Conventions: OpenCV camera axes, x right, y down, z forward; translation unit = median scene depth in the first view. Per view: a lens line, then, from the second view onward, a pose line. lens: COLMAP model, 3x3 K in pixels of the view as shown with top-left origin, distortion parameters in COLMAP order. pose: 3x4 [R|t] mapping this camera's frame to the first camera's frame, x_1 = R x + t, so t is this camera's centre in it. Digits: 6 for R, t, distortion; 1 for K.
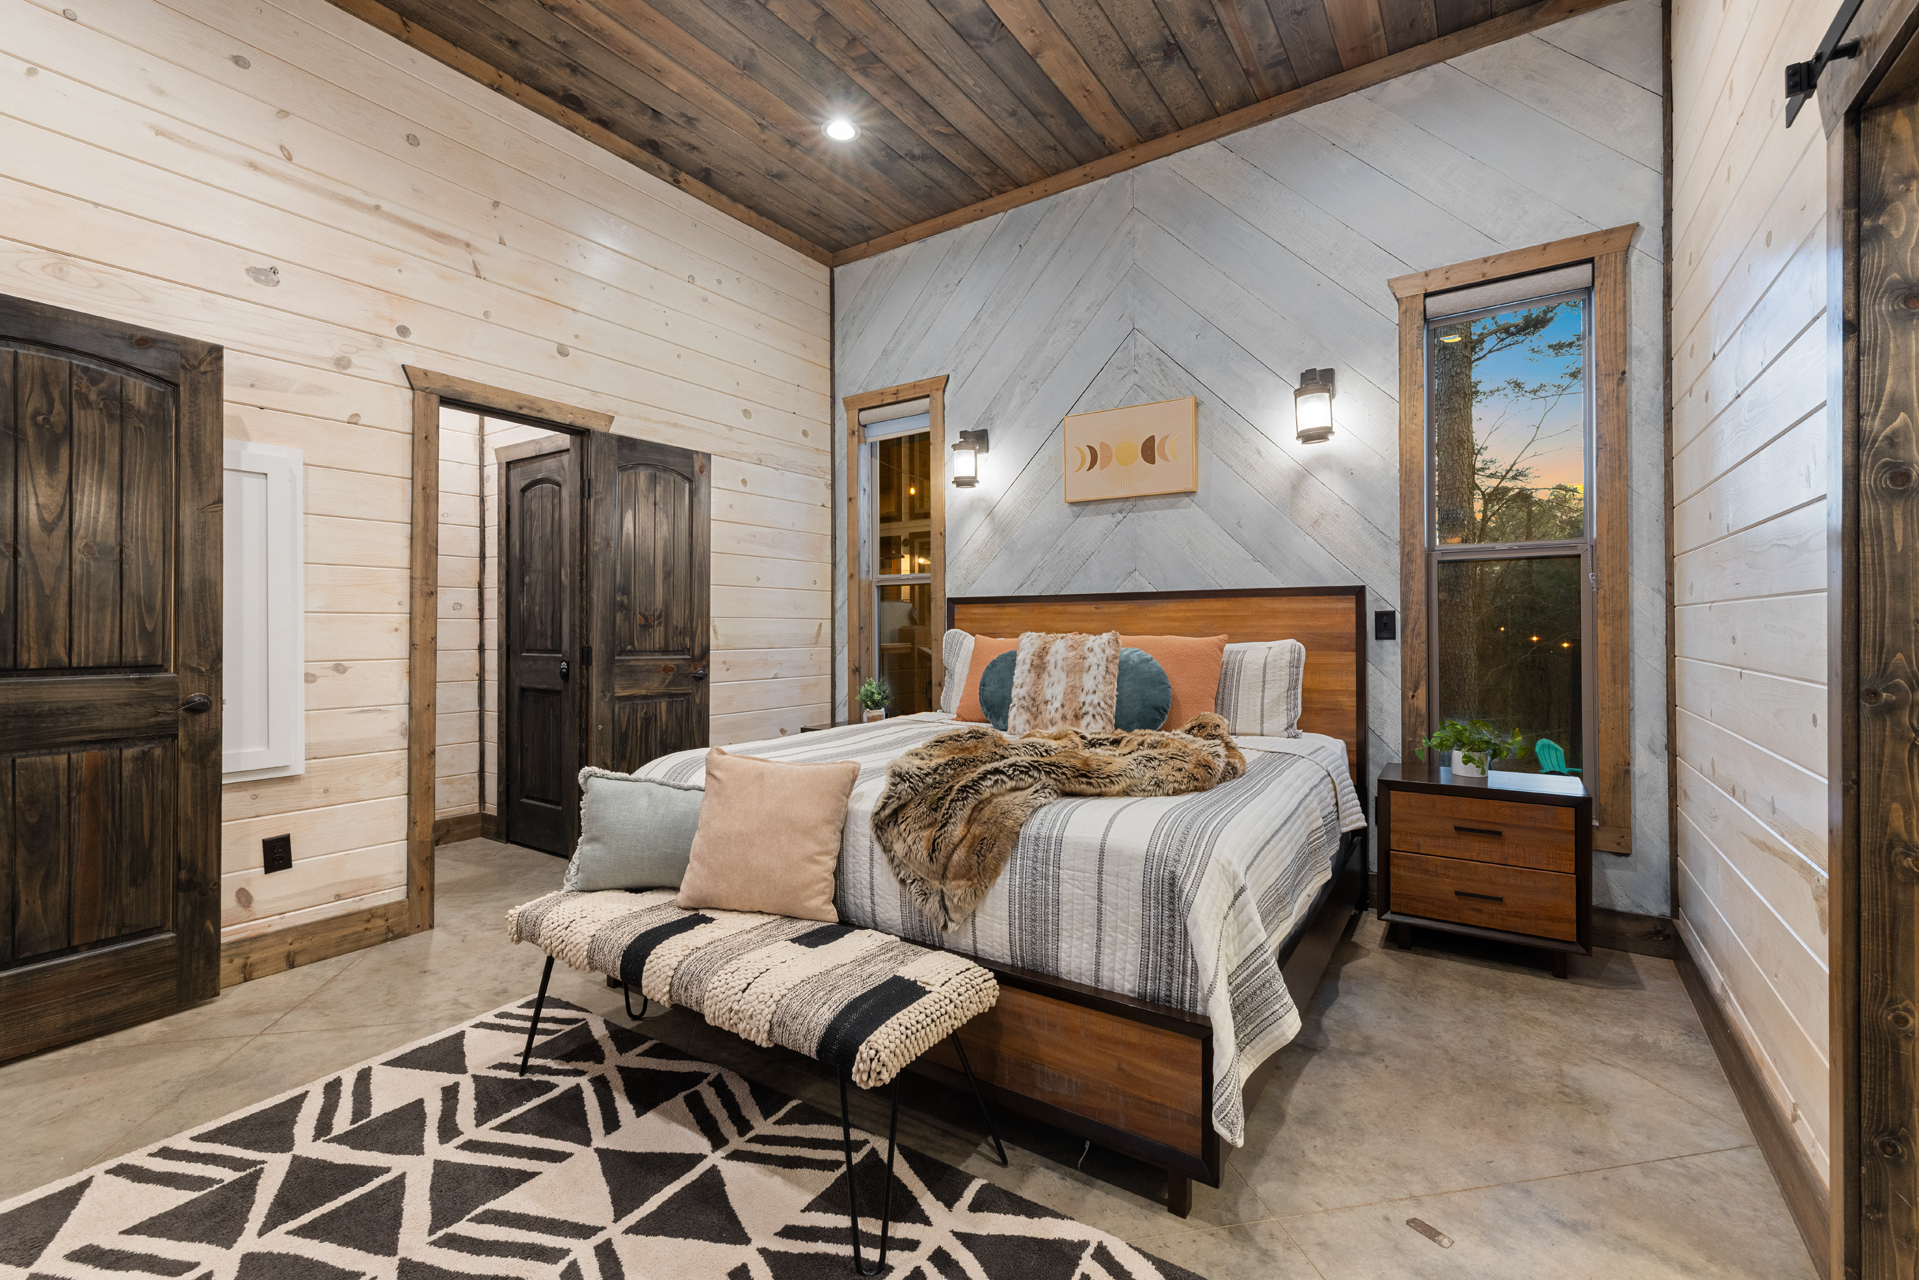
lens RADIAL K [[816.8, 0, 960.1], [0, 816.8, 627.2], [0, 0, 1]] dist [0.000656, 0.001138]
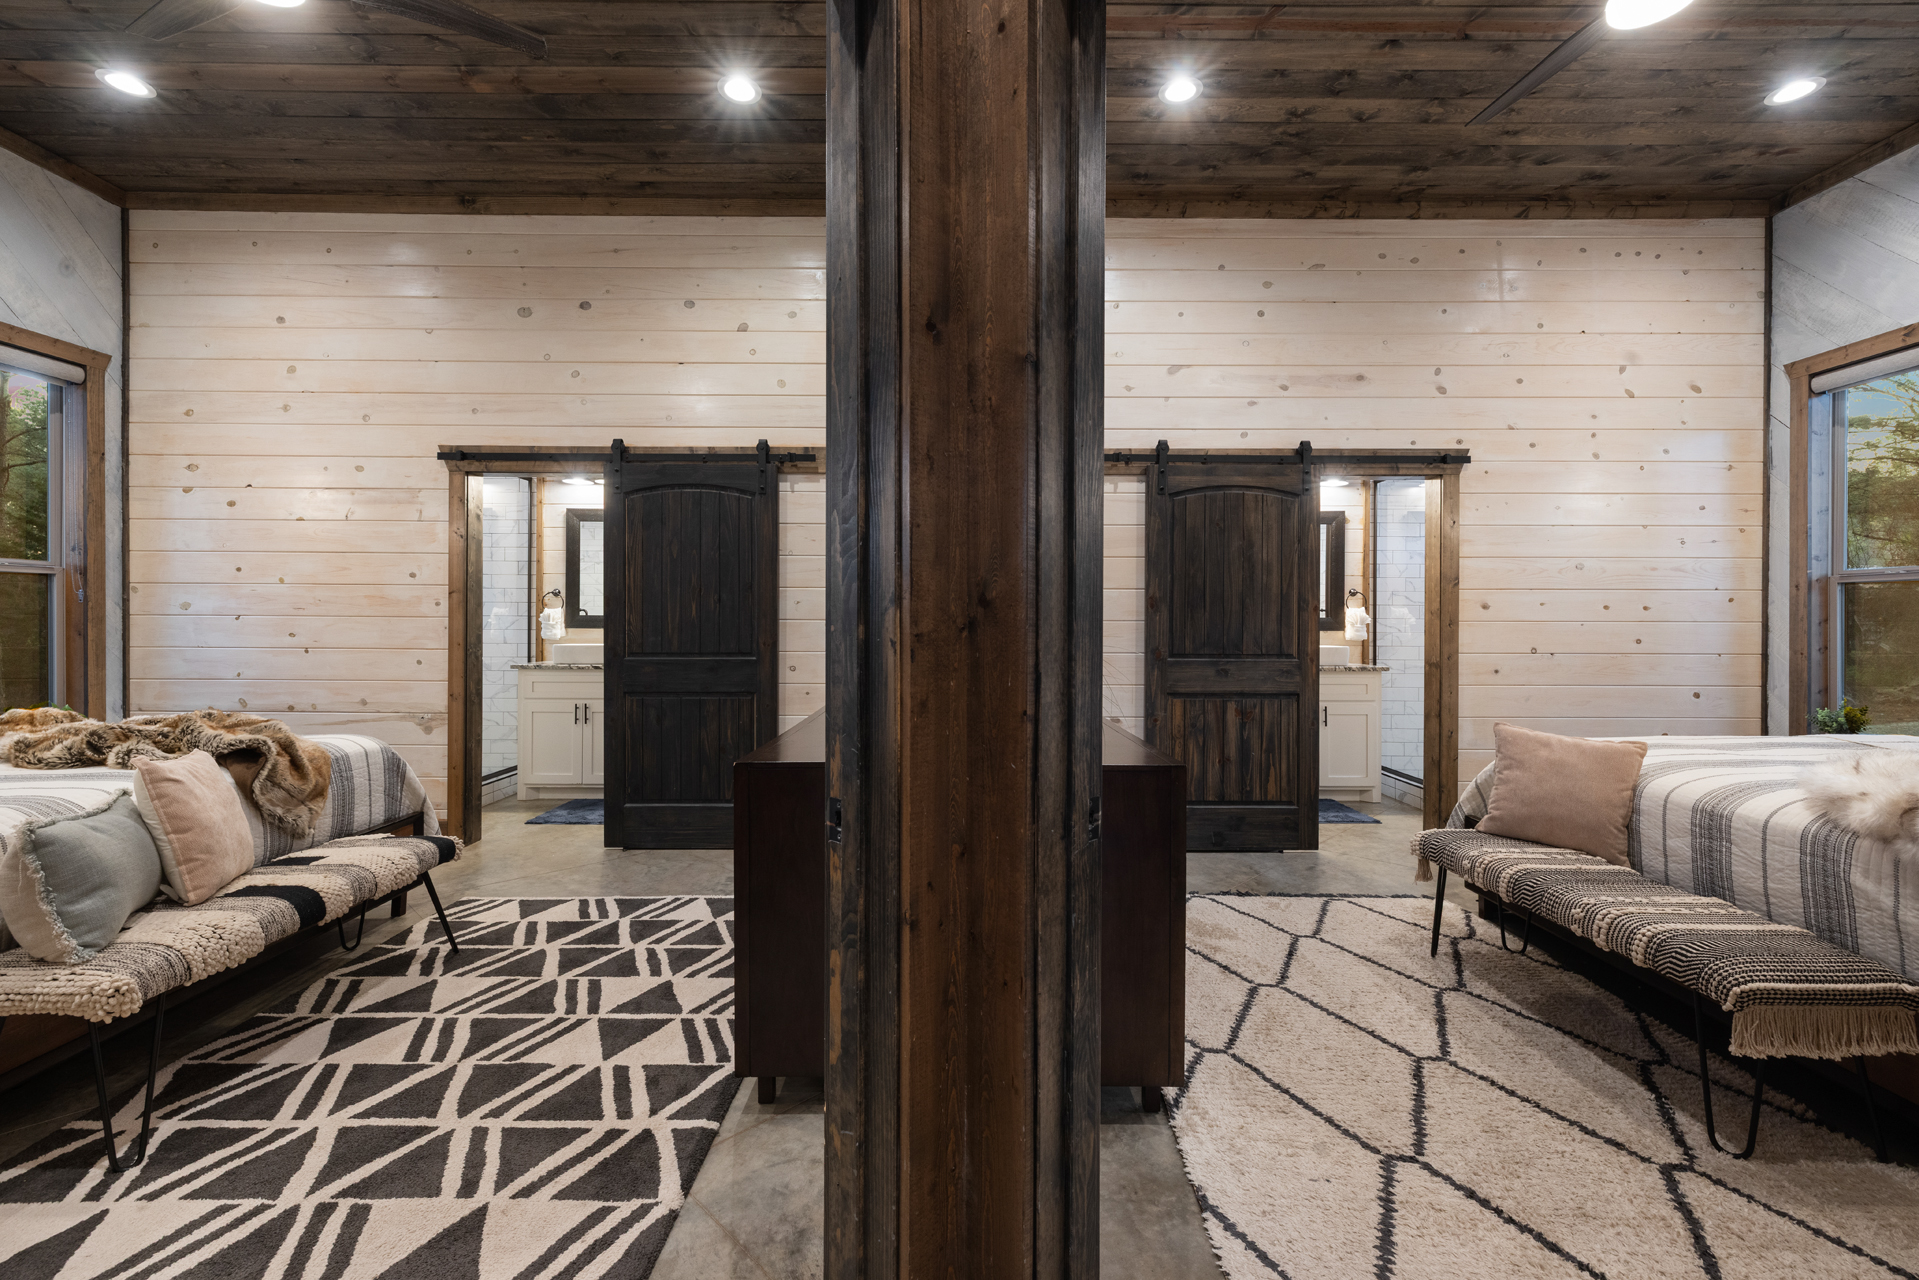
lens RADIAL K [[816.8, 0, 962.5], [0, 816.8, 621.4], [0, 0, 1]] dist [0.000656, 0.001138]
pose [[-0.570061, 0.003035, 0.821597, -1.170430], [-0.002147, 0.999984, -0.005184, -0.008189], [-0.821600, -0.004720, -0.570045, 0.532074]]
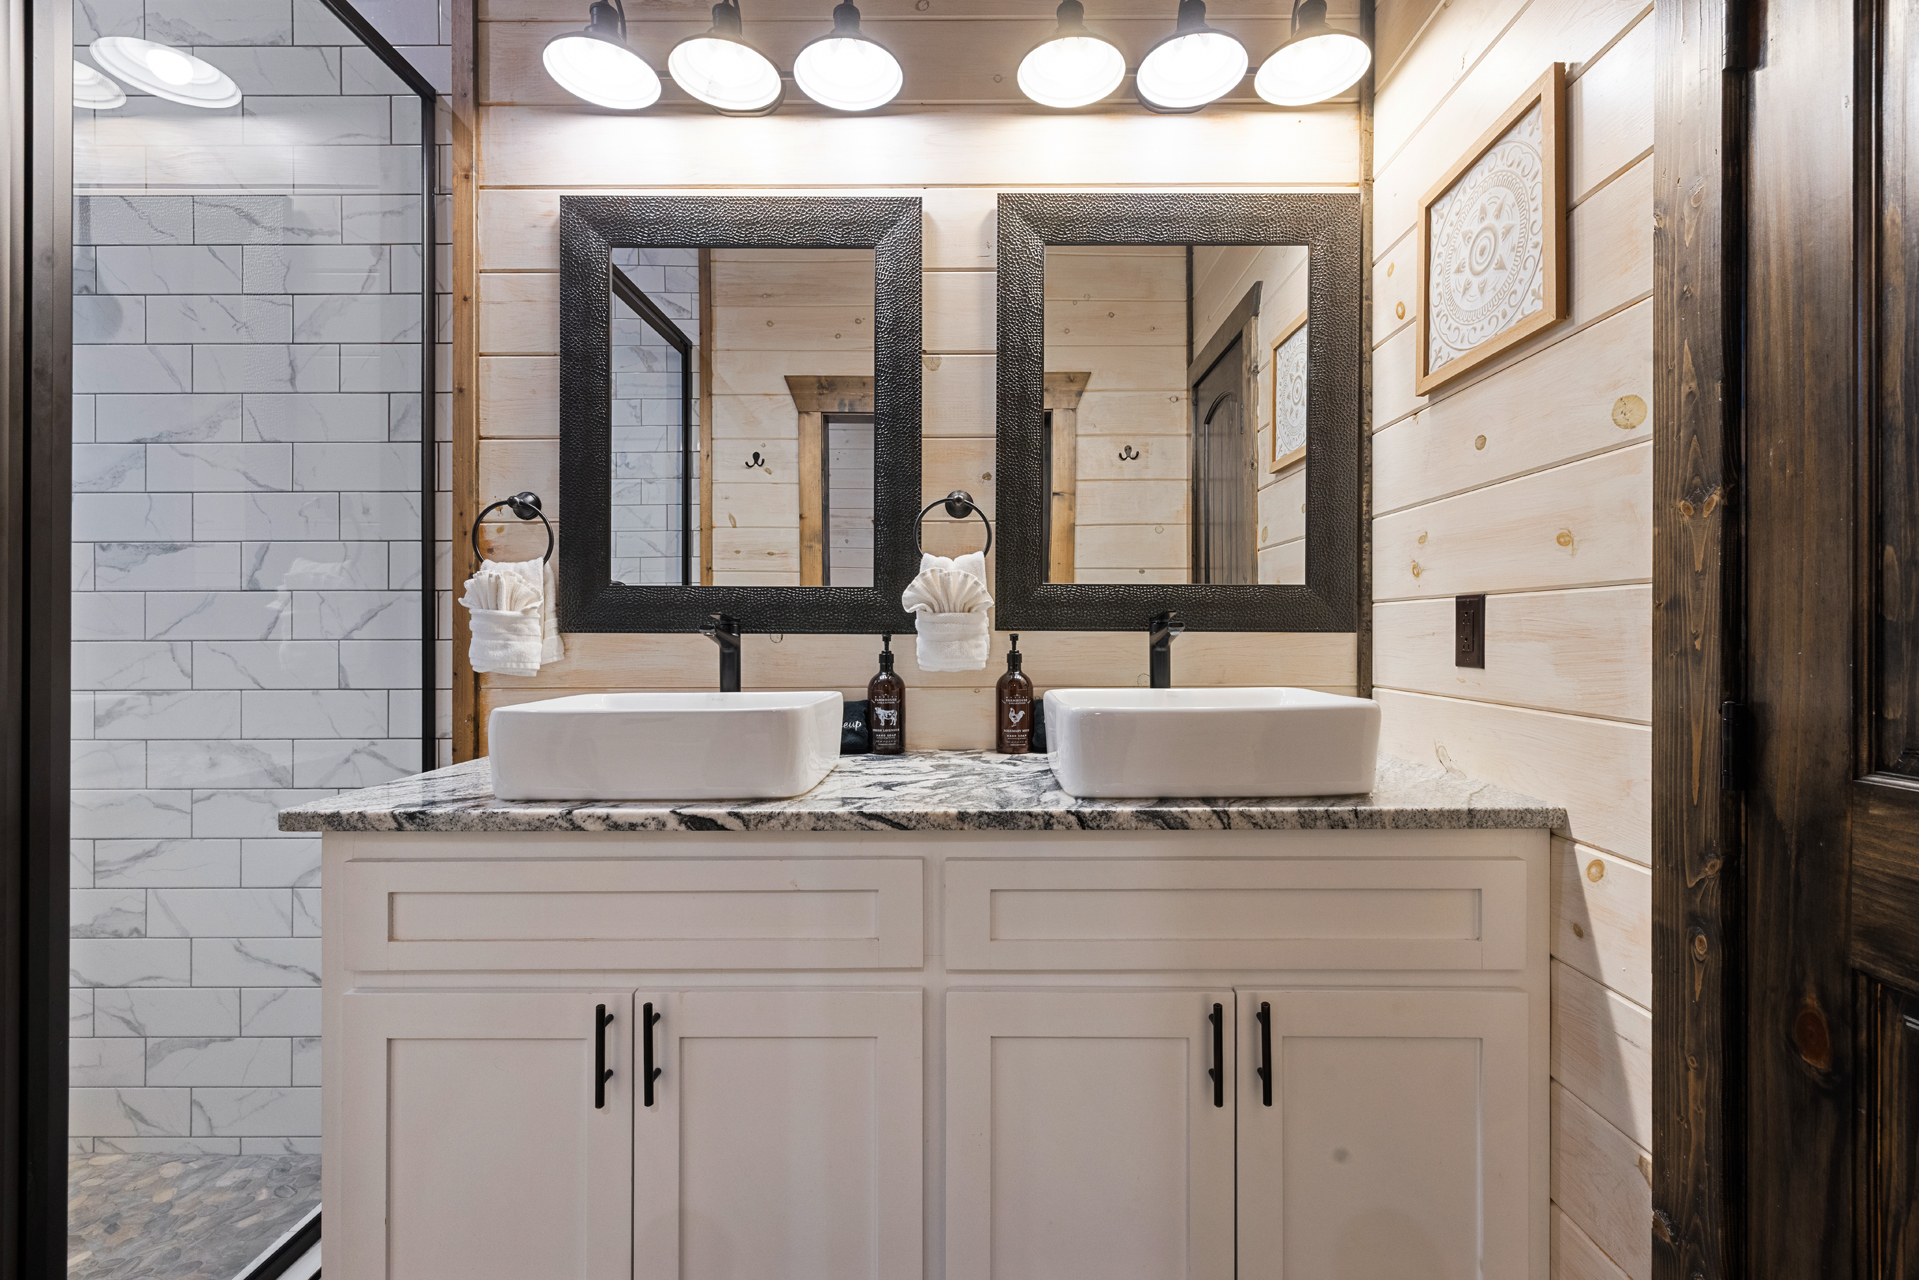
lens RADIAL K [[816.8, 0, 969.0], [0, 816.8, 634.1], [0, 0, 1]] dist [0.000656, 0.001138]
pose [[-0.556647, 0.007361, 0.830716, 0.341277], [0.006306, 0.999969, -0.004635, 0.003951], [-0.830725, 0.002658, -0.556677, 0.280731]]
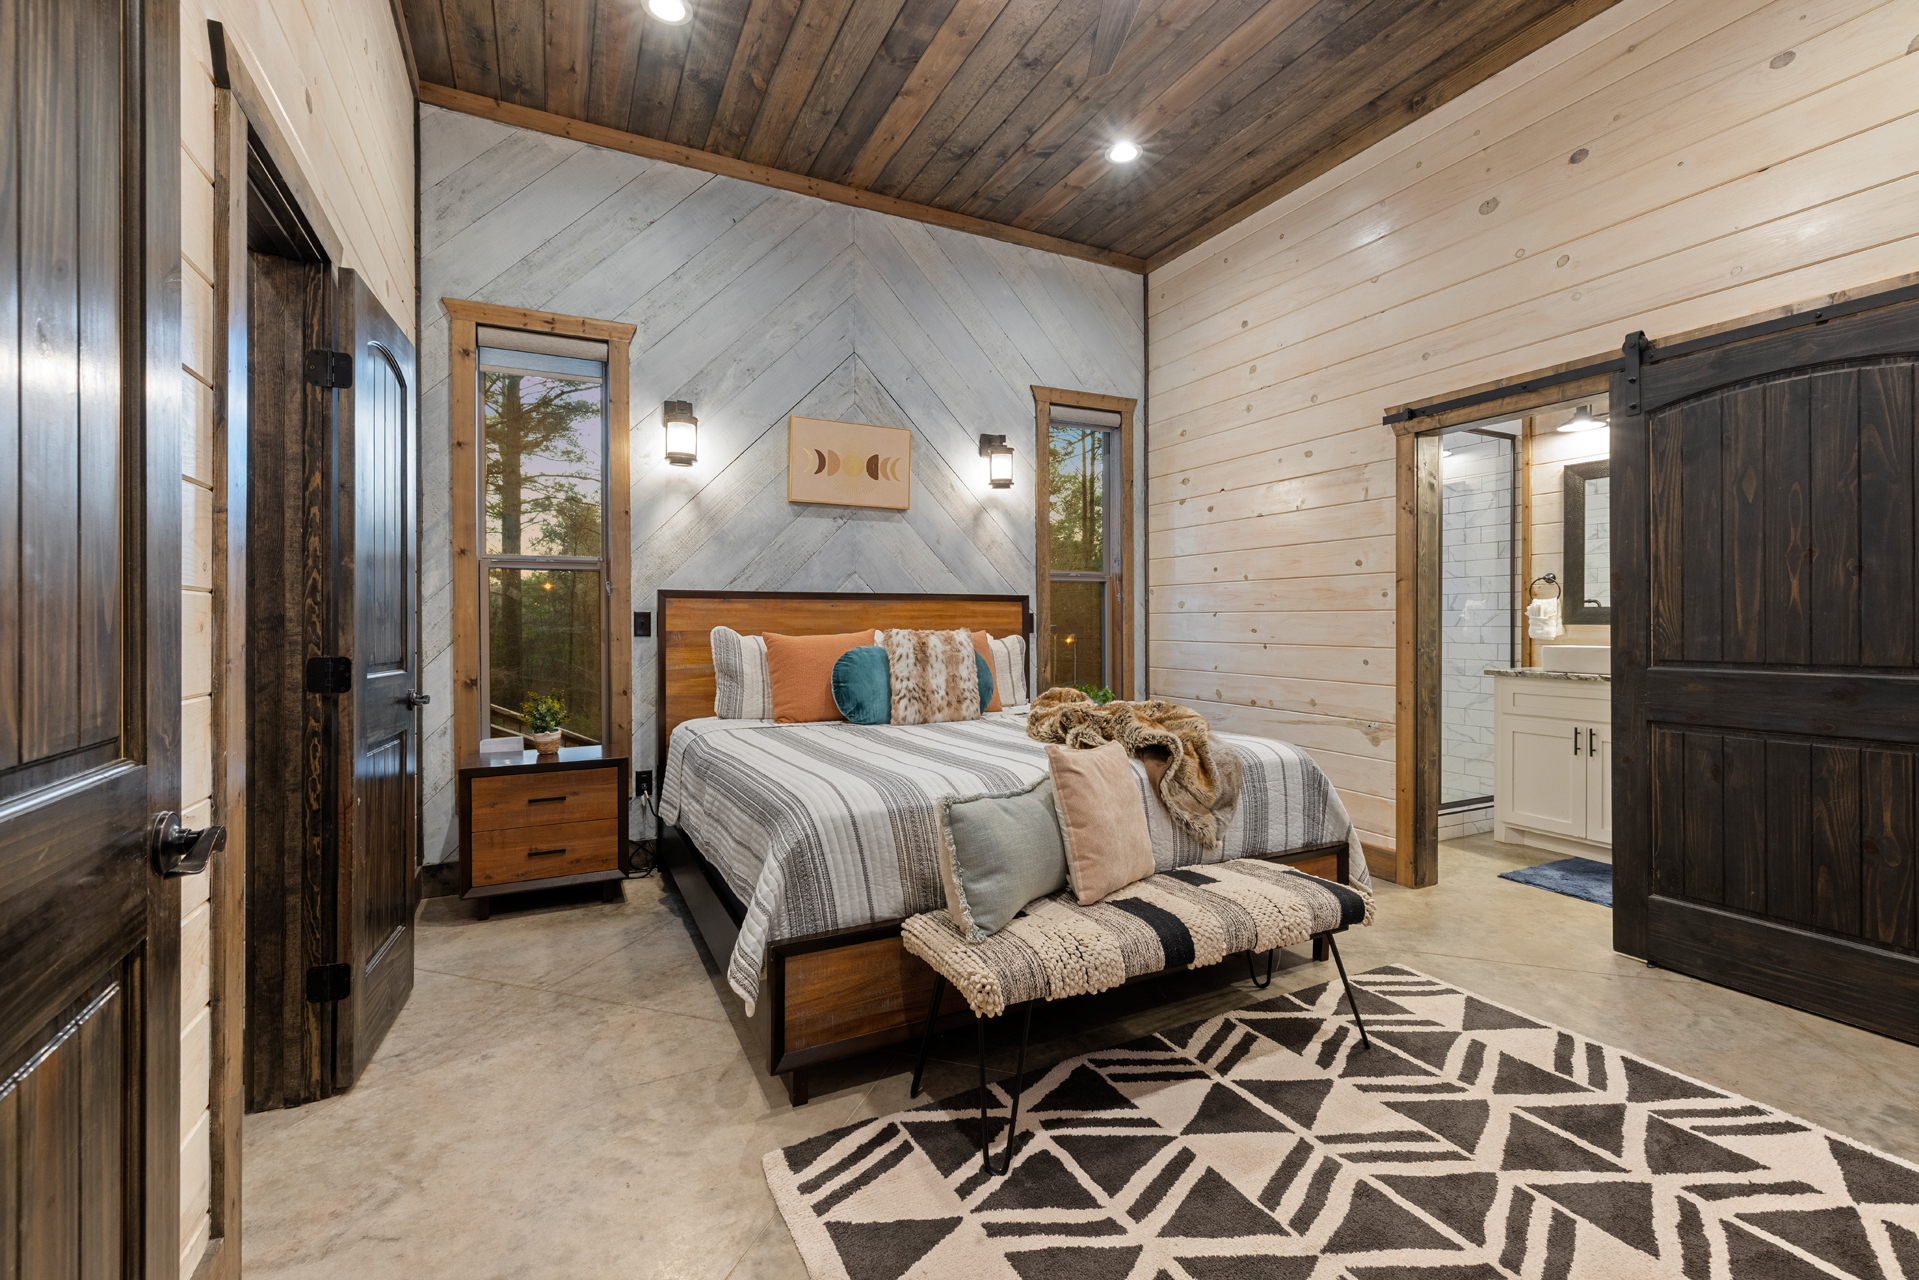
lens RADIAL K [[816.8, 0, 951.5], [0, 816.8, 625.9], [0, 0, 1]] dist [0.000656, 0.001138]
pose [[0.491582, 0.000029, 0.870831, -0.861266], [-0.000394, 1.000000, 0.000188, 0.002163], [-0.870831, -0.000435, 0.491582, 0.437562]]
